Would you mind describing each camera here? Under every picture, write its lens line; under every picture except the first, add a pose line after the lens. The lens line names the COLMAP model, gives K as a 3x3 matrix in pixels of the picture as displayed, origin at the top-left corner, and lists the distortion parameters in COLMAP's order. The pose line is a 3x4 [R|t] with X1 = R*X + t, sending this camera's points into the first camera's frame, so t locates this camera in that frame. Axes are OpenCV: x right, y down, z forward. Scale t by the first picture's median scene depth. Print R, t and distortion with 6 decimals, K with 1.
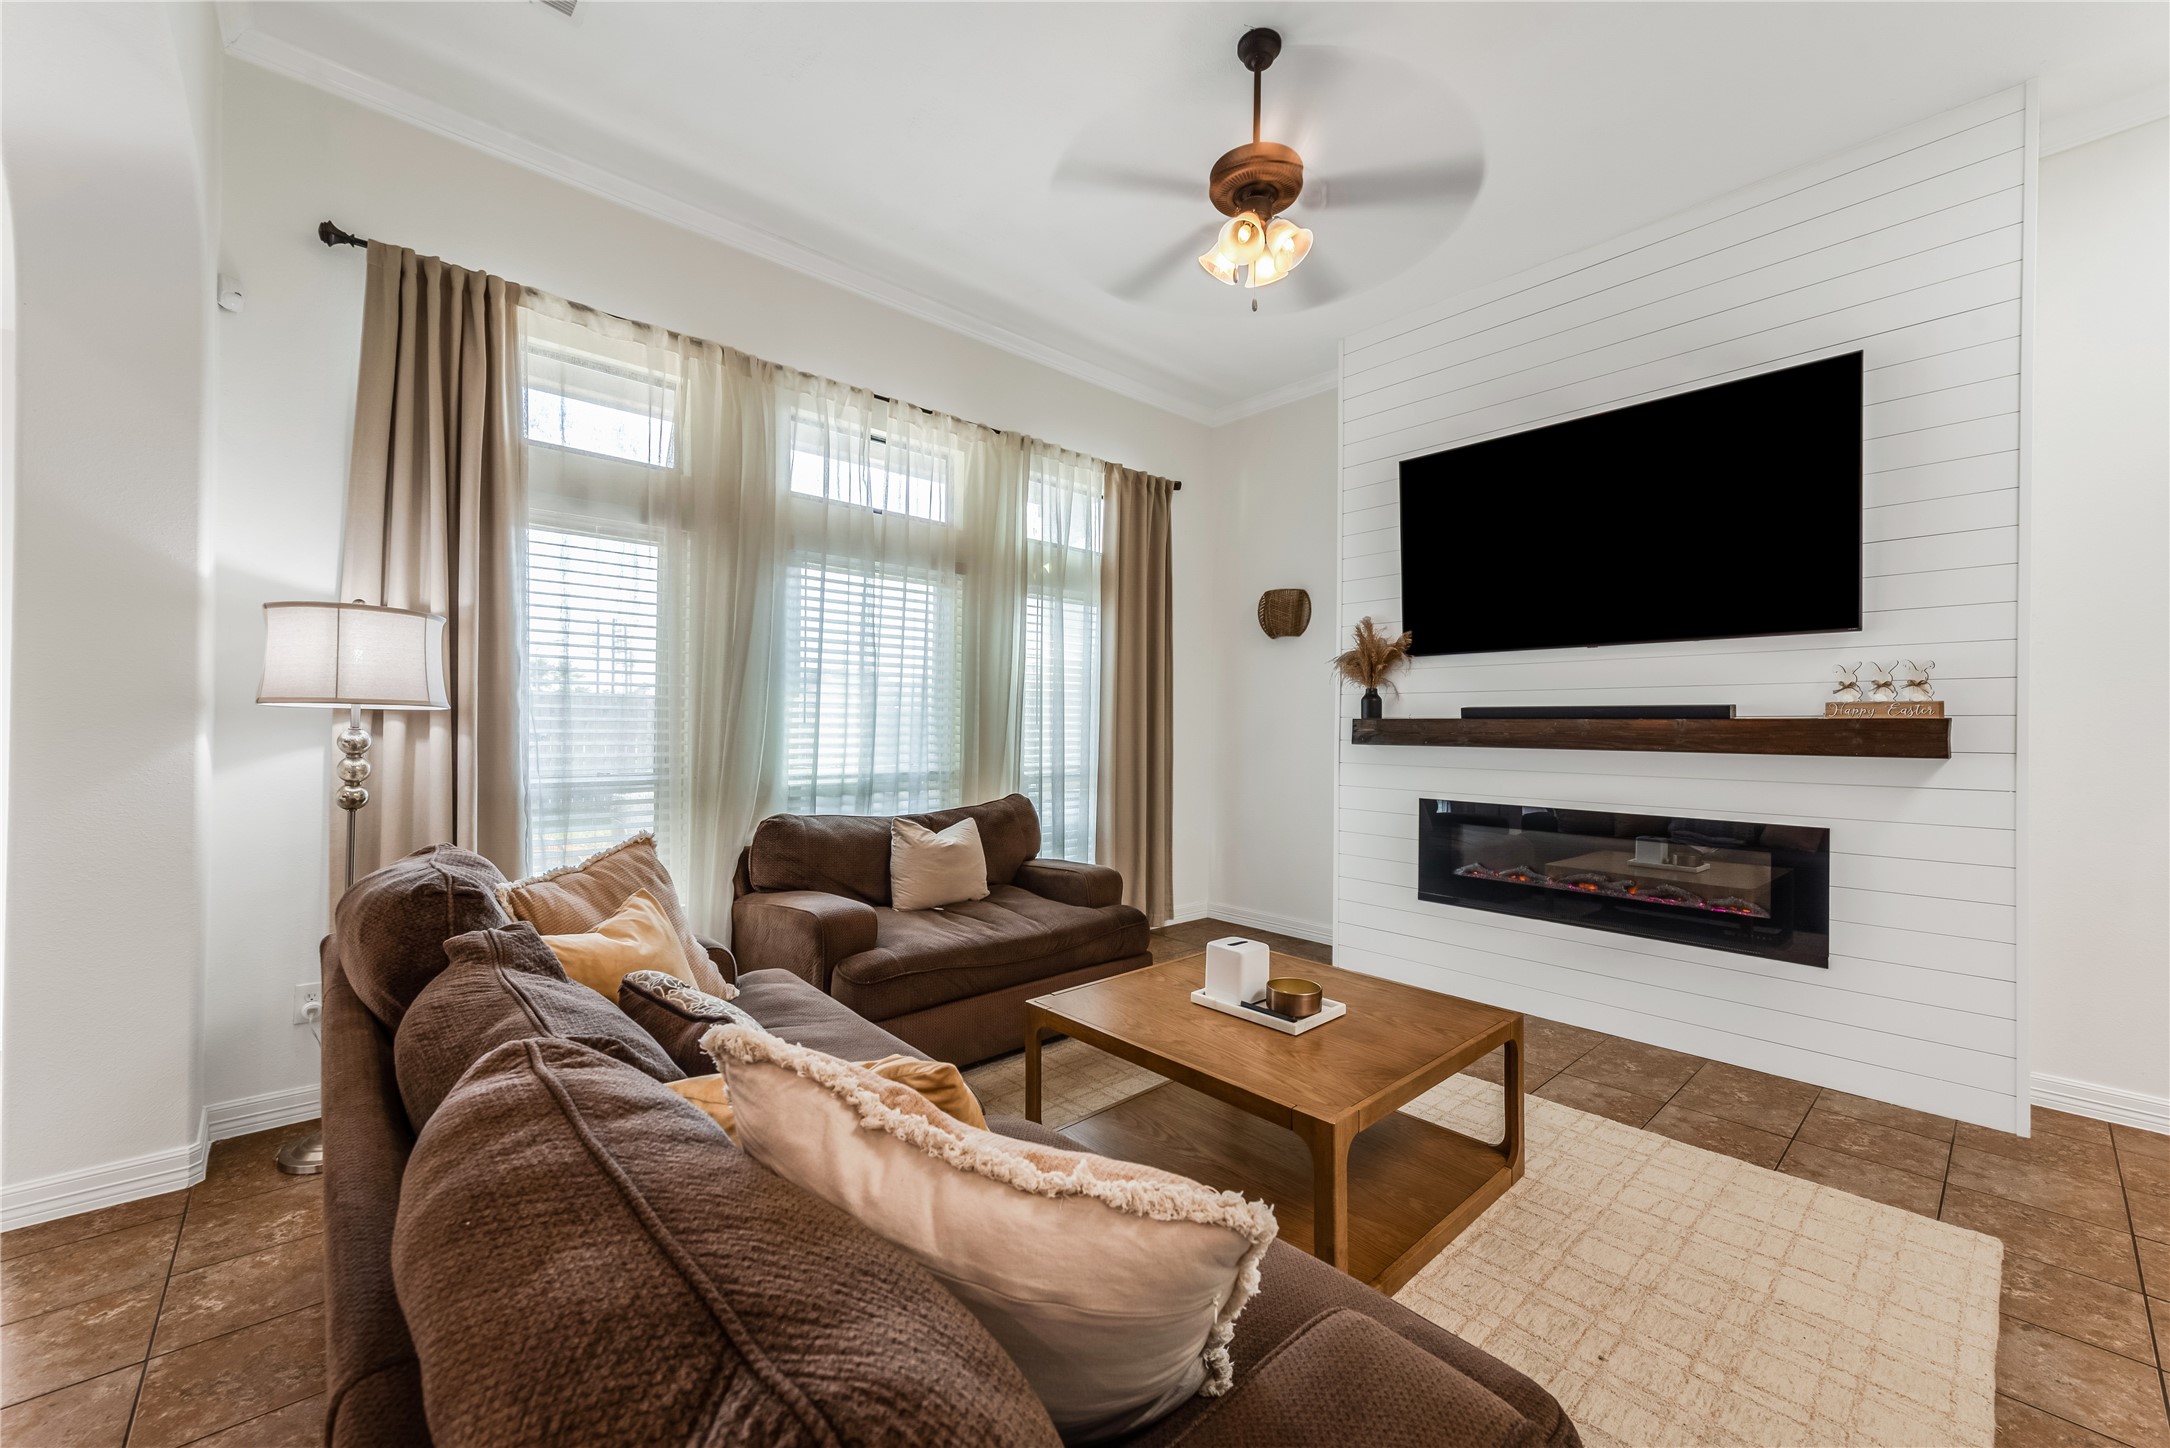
lens RADIAL K [[821.9, 0, 1134.1], [0, 821.9, 721.5], [0, 0, 1]] dist [0.011427, -0.005065]
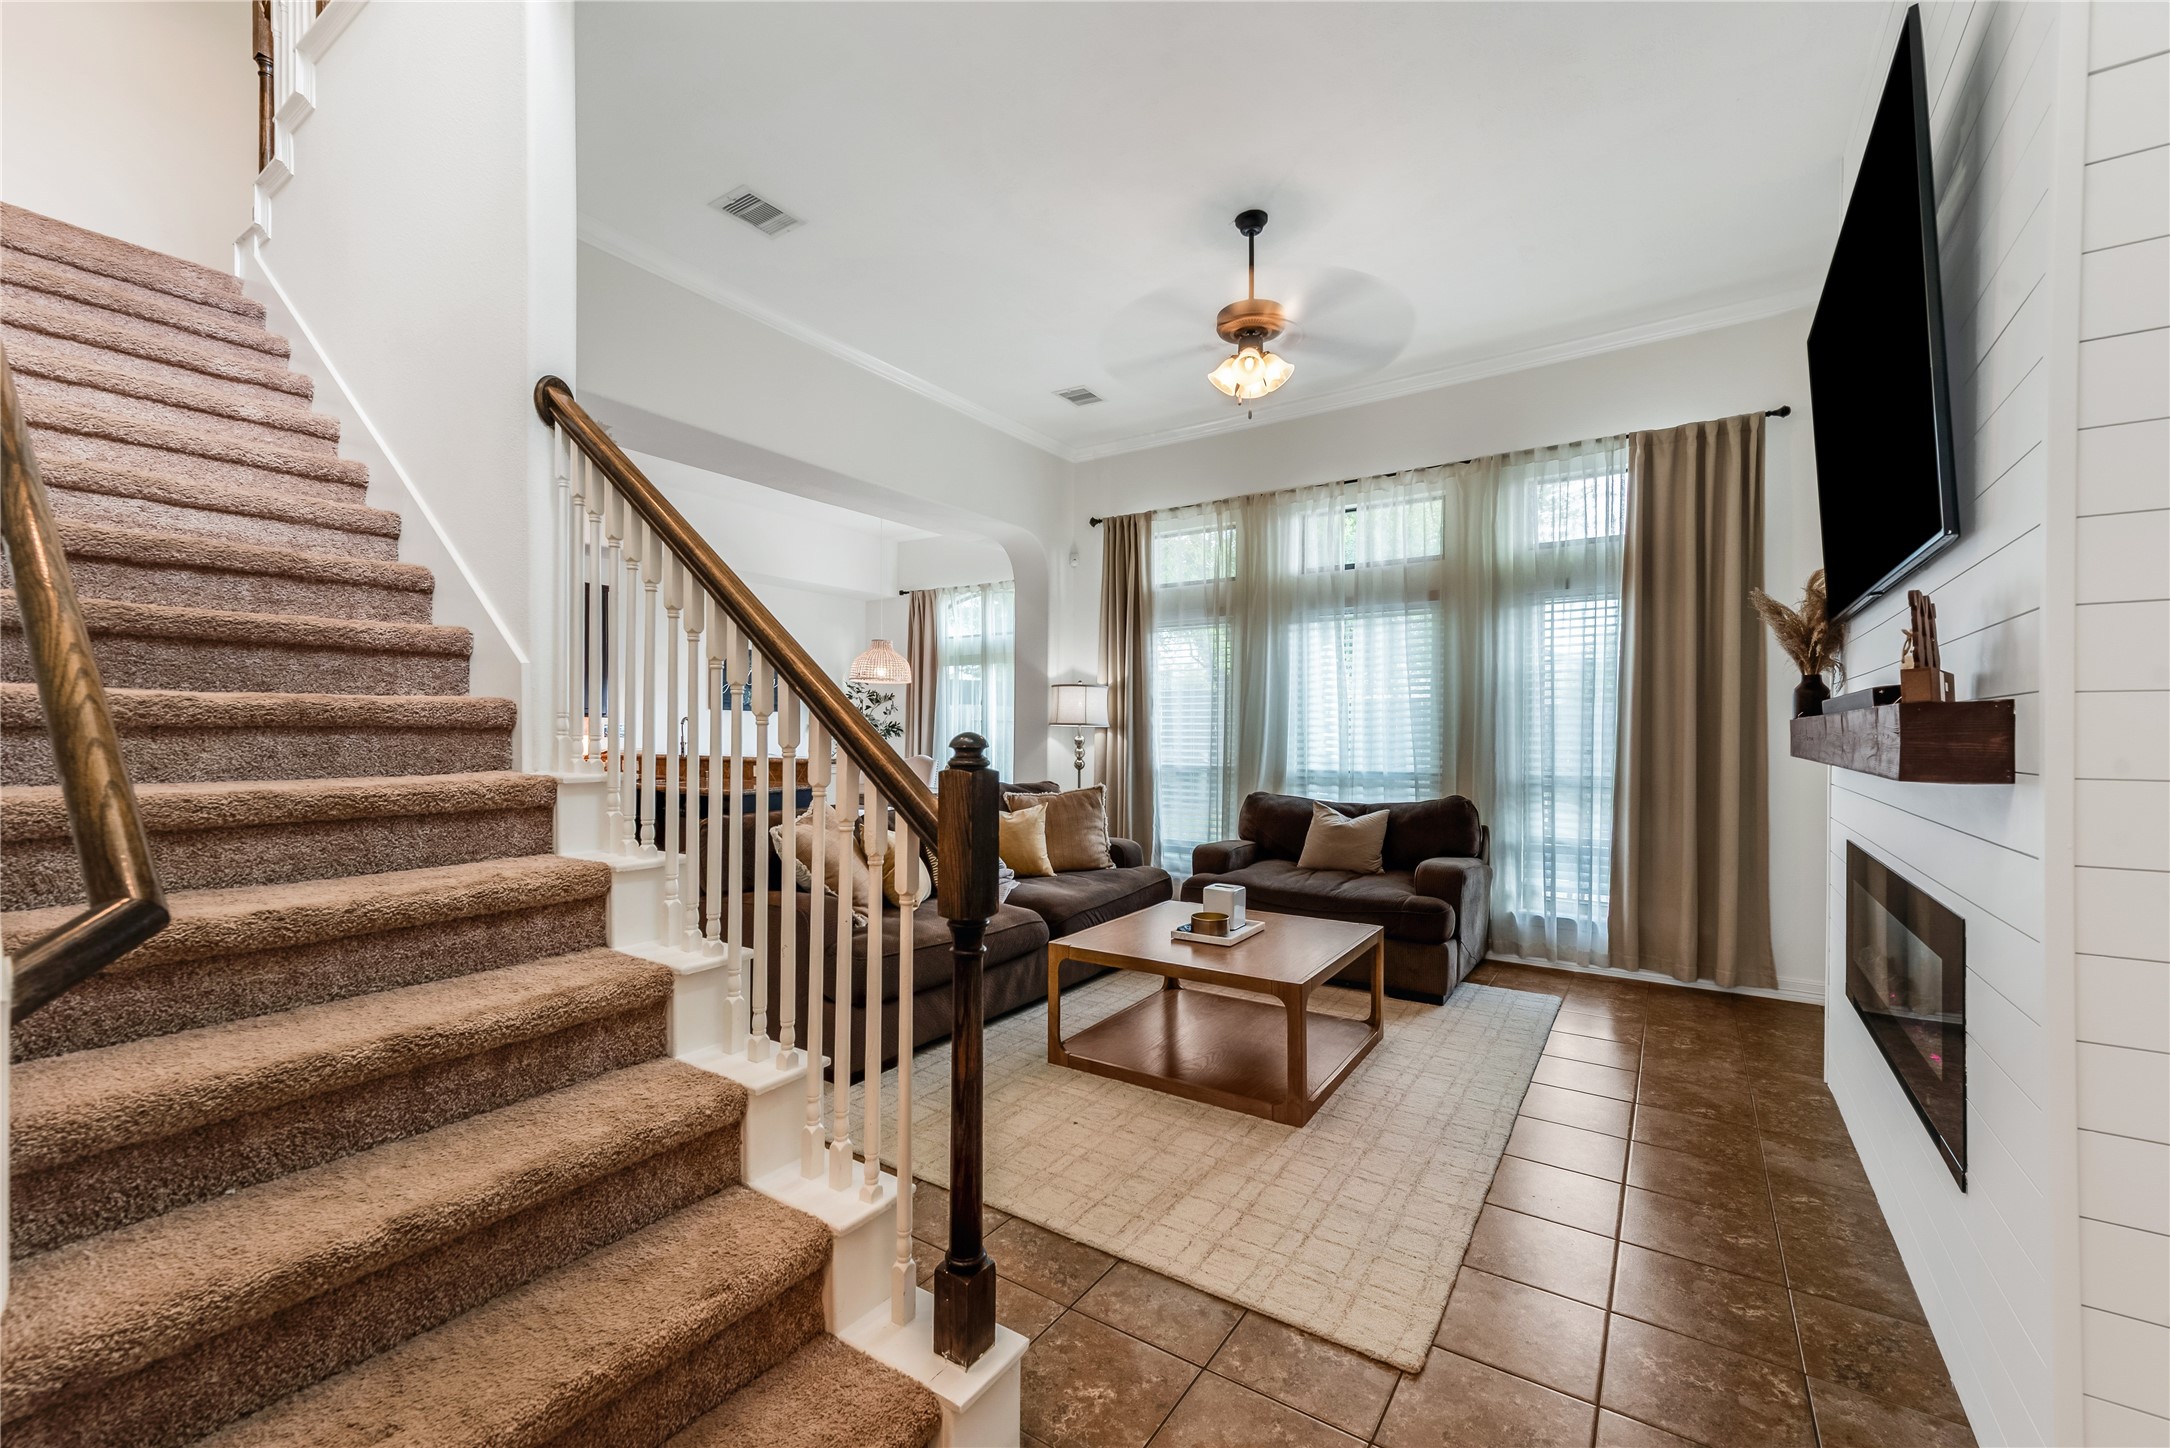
lens RADIAL K [[901.7, 0, 1082.8], [0, 901.7, 729.7], [0, 0, 1]] dist [0.004321, -0.000169]
pose [[0.223187, -0.011403, -0.974709, 1.104346], [0.003206, 0.999935, -0.010964, 0.014859], [0.974770, -0.000678, 0.223209, 0.303856]]
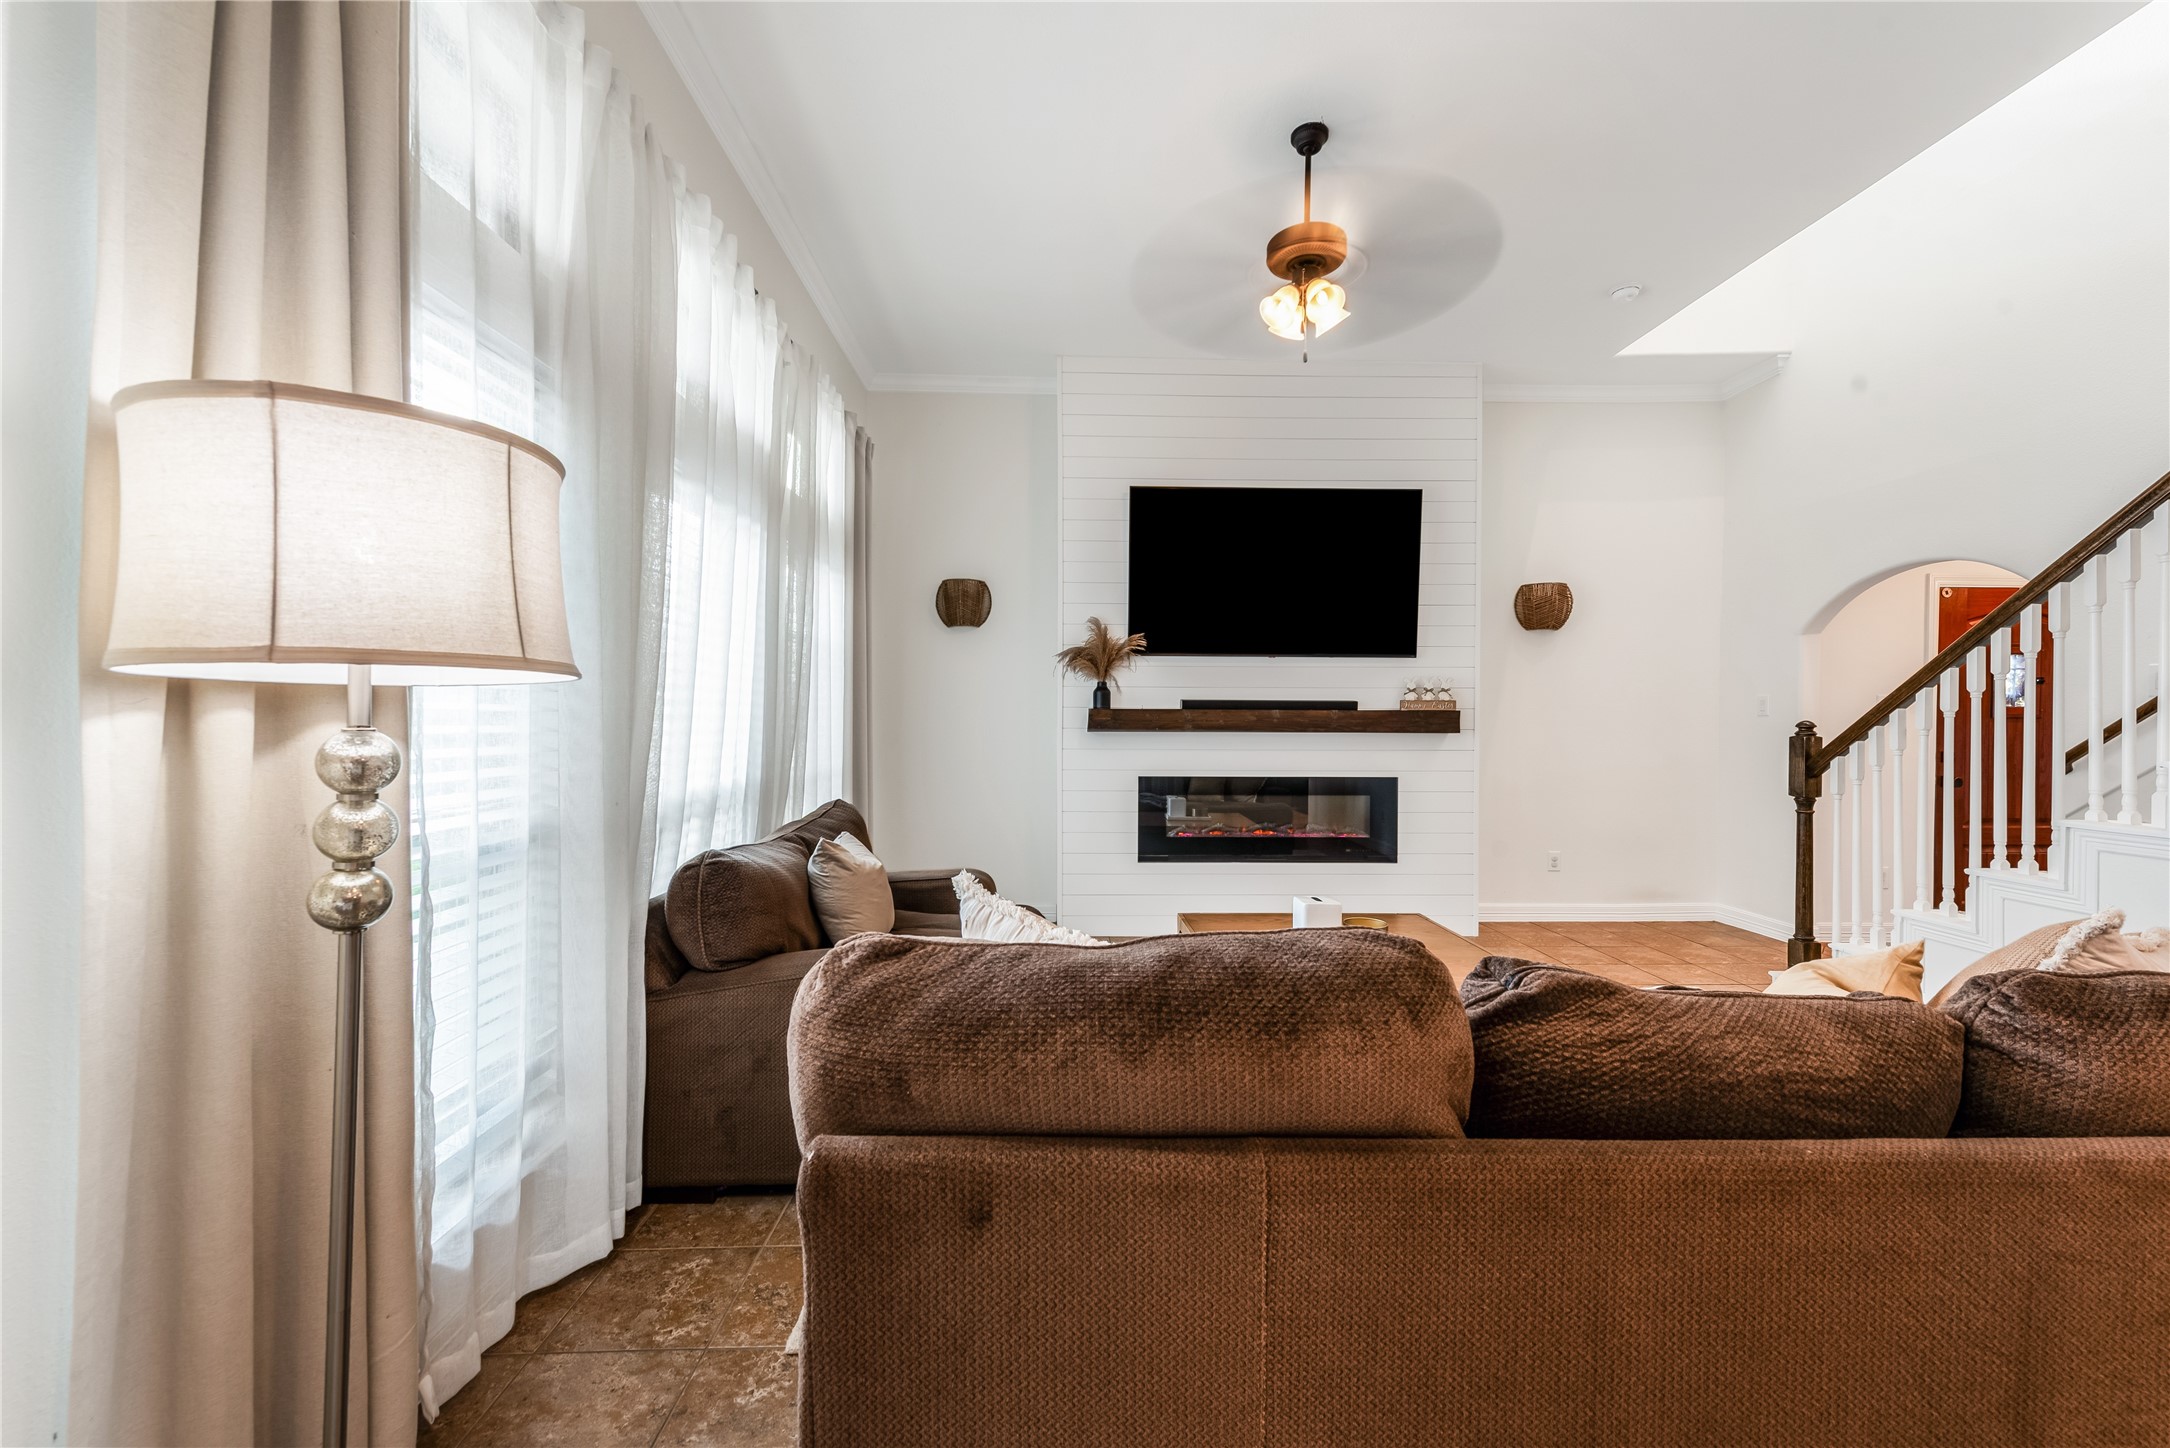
lens RADIAL K [[825.4, 0, 1085.0], [0, 825.4, 724.0], [0, 0, 1]] dist [0.039344, -0.004864]
pose [[0.669511, -0.009846, 0.742737, -0.707114], [-0.002594, 0.999875, 0.015594, -0.000203], [-0.742798, -0.012367, 0.669402, 0.323041]]
